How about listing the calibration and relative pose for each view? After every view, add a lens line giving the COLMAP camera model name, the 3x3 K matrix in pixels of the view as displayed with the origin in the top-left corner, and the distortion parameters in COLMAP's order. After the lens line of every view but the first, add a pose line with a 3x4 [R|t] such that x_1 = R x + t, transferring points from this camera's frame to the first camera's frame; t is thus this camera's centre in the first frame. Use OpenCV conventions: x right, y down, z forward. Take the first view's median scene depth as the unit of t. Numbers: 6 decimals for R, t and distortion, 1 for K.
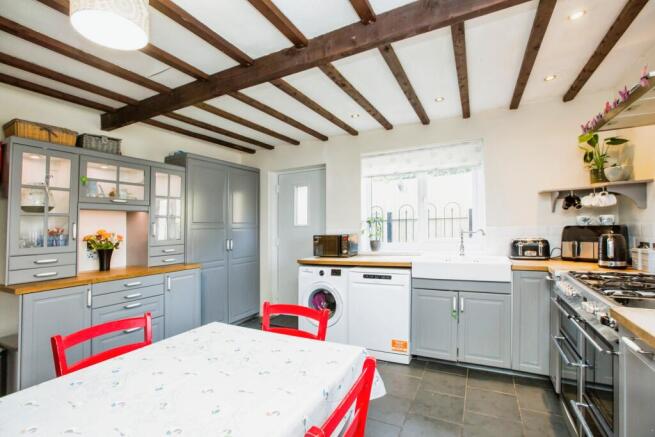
lens RADIAL K [[305.6, 0, 325.2], [0, 305.6, 218.6], [0, 0, 1]] dist [-0.001706, 0.000891]
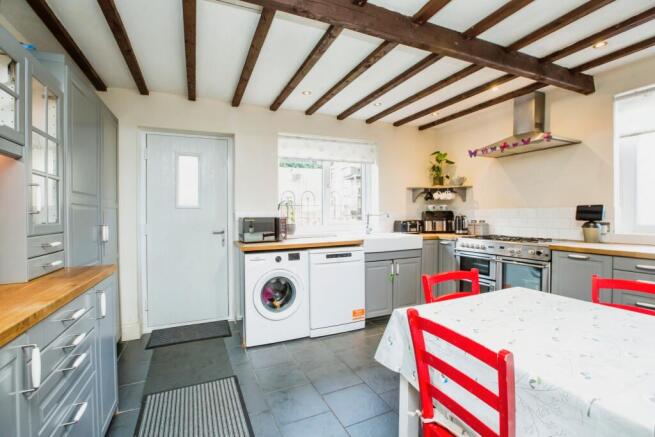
lens RADIAL K [[305.6, 0, 325.2], [0, 305.6, 218.6], [0, 0, 1]] dist [-0.001706, 0.000891]
pose [[0.636901, 0.006126, 0.770921, -0.695831], [-0.026246, 0.999561, 0.013740, 0.051284], [-0.770499, -0.028985, 0.636782, 0.381463]]
